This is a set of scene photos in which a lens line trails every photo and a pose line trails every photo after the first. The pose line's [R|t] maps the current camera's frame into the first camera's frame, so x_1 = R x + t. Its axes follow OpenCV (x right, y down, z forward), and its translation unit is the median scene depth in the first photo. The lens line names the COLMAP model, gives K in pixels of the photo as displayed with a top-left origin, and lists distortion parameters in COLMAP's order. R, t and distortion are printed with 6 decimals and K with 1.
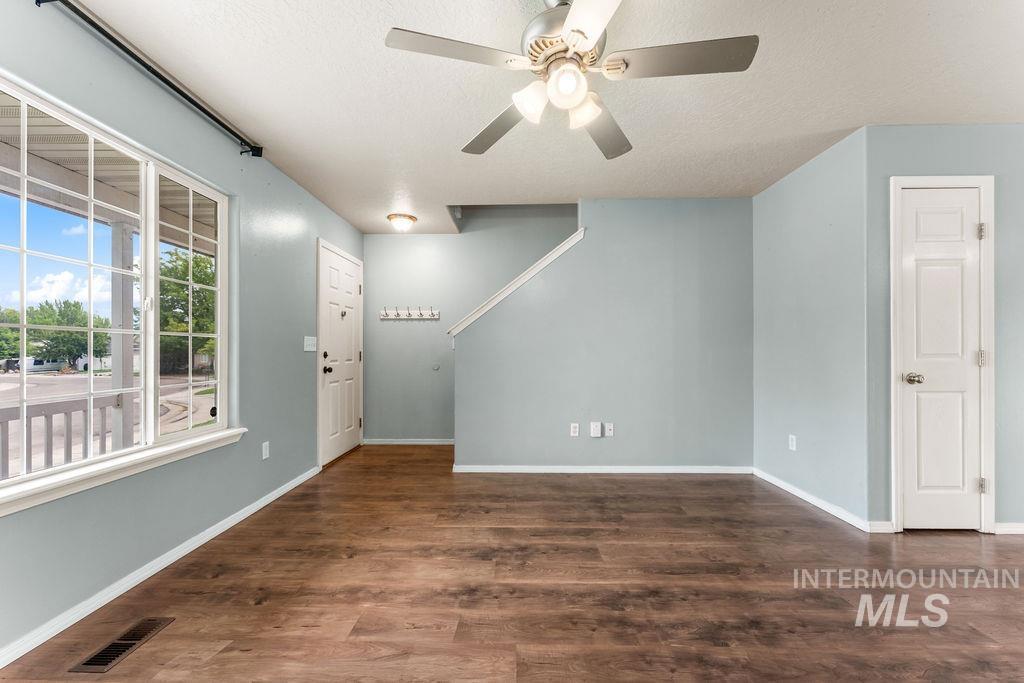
lens RADIAL K [[415.3, 0, 507.1], [0, 415.3, 349.7], [0, 0, 1]] dist [0.001234, -0.000214]
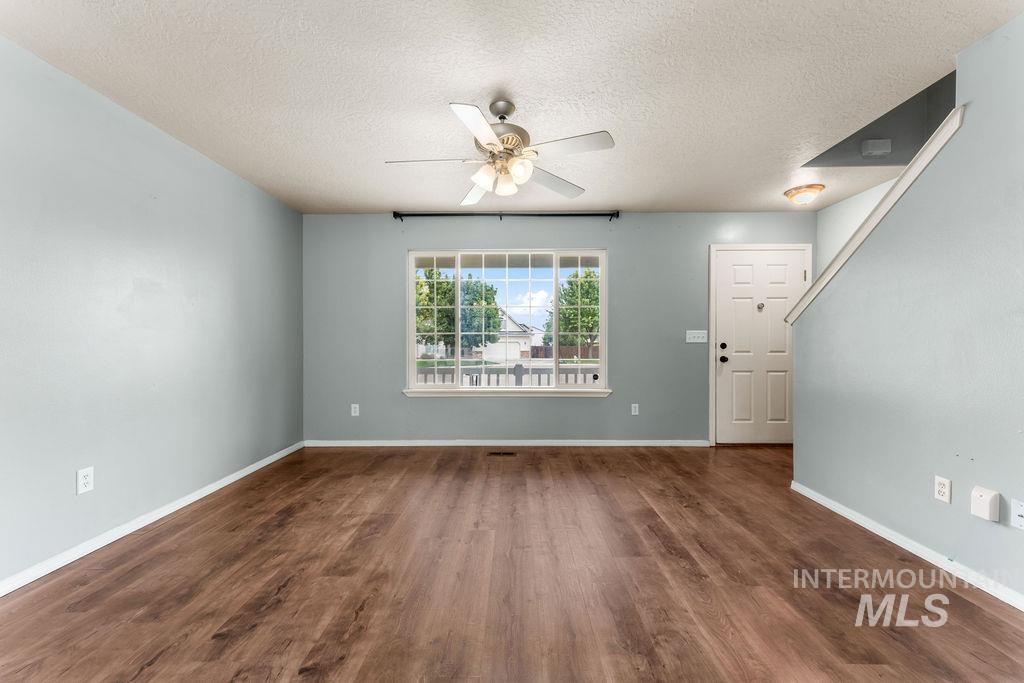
lens RADIAL K [[410.2, 0, 510.5], [0, 410.2, 341.8], [0, 0, 1]] dist [0.001177, 0.000361]
pose [[0.012849, 0.002633, -0.999914, 0.935089], [0.003214, 0.999991, 0.002675, -0.004502], [0.999912, -0.003248, 0.012840, 0.576999]]
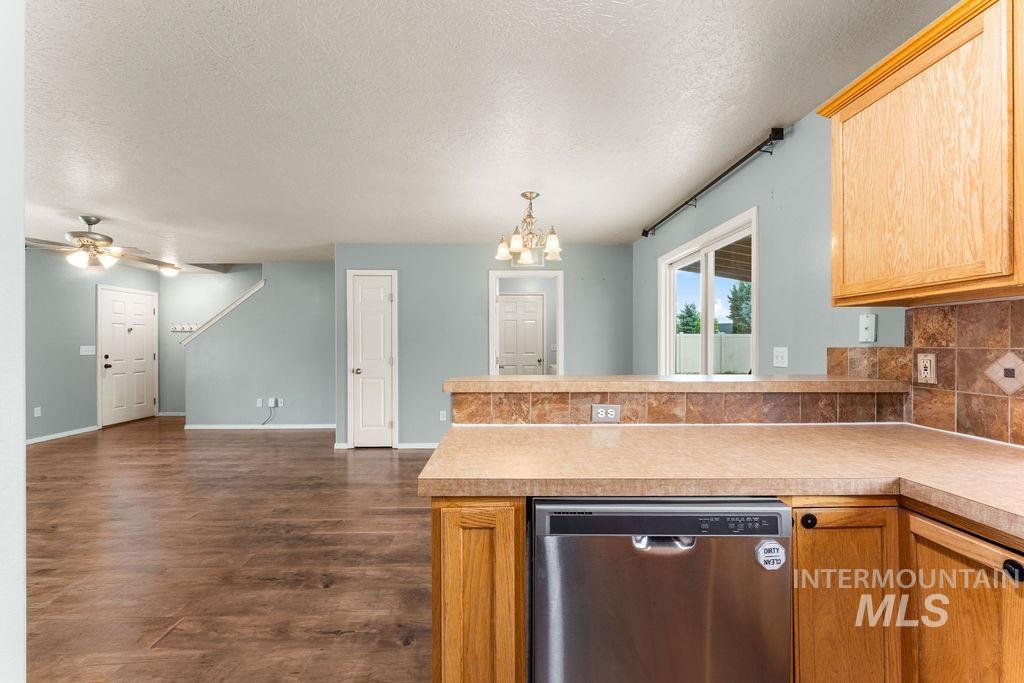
lens RADIAL K [[414.1, 0, 510.0], [0, 414.1, 345.0], [0, 0, 1]] dist [0.000371, -0.000024]
pose [[0.999100, 0.001923, 0.042368, 1.459429], [-0.002248, 0.999968, 0.007624, -0.067436], [-0.042352, -0.007712, 0.999073, -0.911909]]
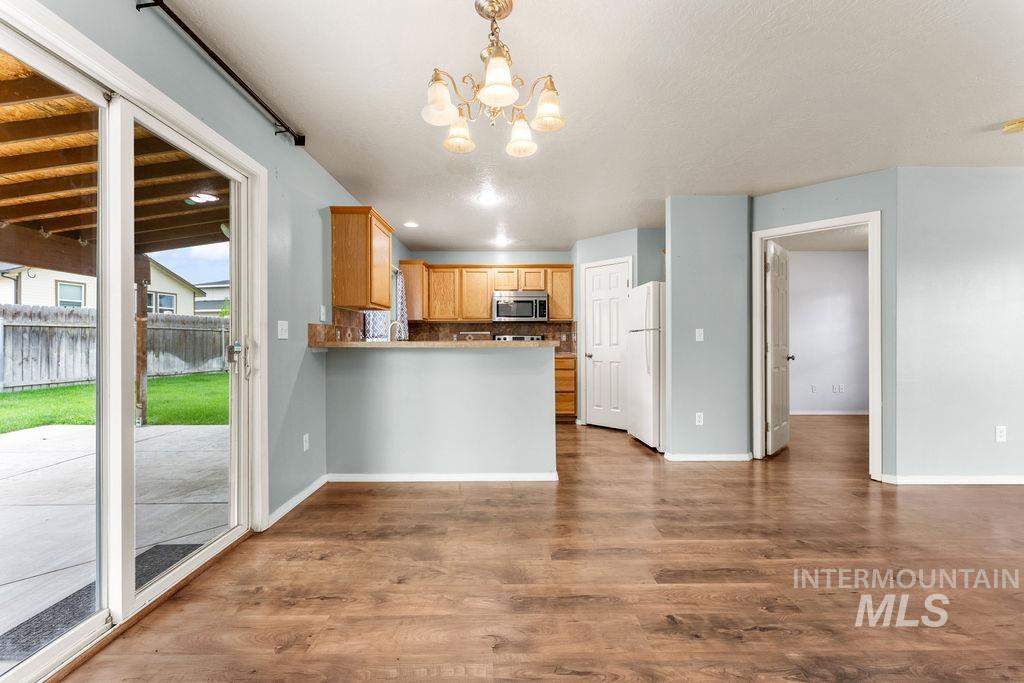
lens RADIAL K [[410.2, 0, 510.5], [0, 410.2, 341.8], [0, 0, 1]] dist [0.001177, 0.000361]
pose [[-0.999480, 0.003591, -0.032034, 1.565762], [0.003755, 0.999980, -0.005078, -0.002483], [0.032015, -0.005196, -0.999474, 0.893245]]
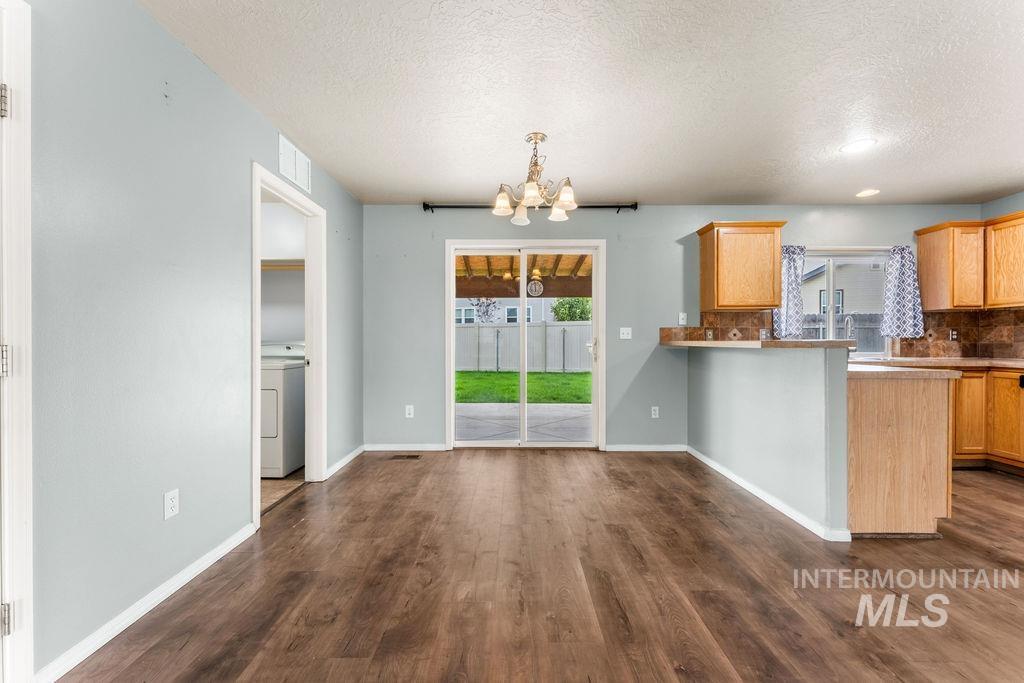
lens RADIAL K [[410.2, 0, 510.5], [0, 410.2, 341.8], [0, 0, 1]] dist [0.001177, 0.000361]
pose [[-0.014880, -0.000636, 0.999889, 0.582539], [-0.004414, 0.999990, 0.000571, -0.005296], [-0.999880, -0.004405, -0.014883, 0.367462]]
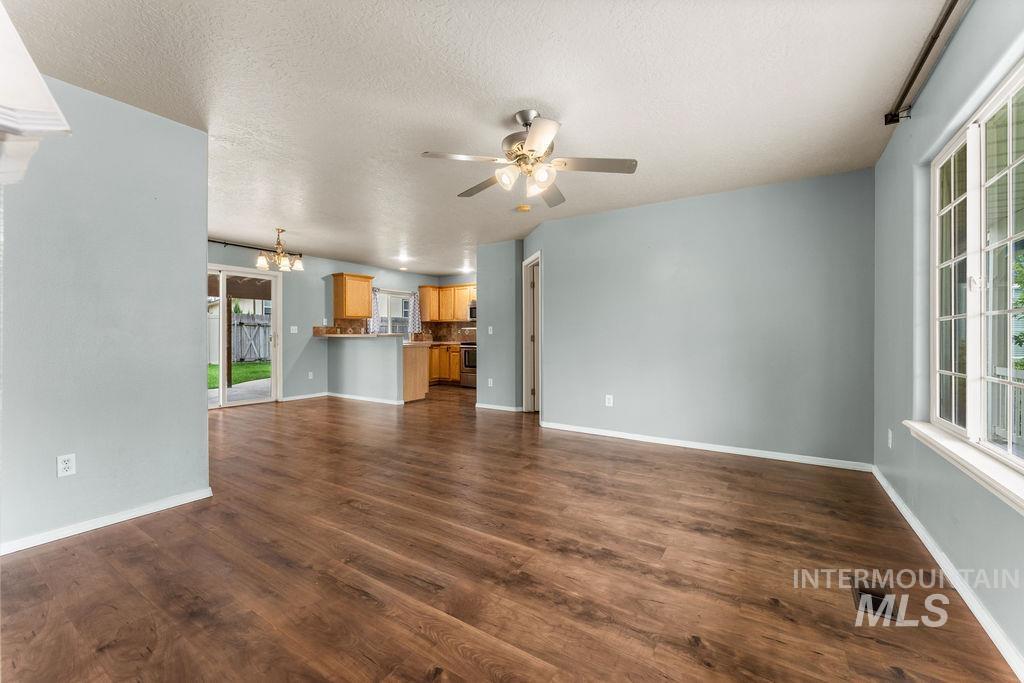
lens RADIAL K [[414.5, 0, 510.4], [0, 414.5, 335.8], [0, 0, 1]] dist [0.000031, -0.000511]
pose [[-0.851545, 0.000313, 0.524282, -0.376159], [-0.000922, 0.999997, -0.002094, 0.003700], [-0.524281, -0.002267, -0.851542, 1.381413]]
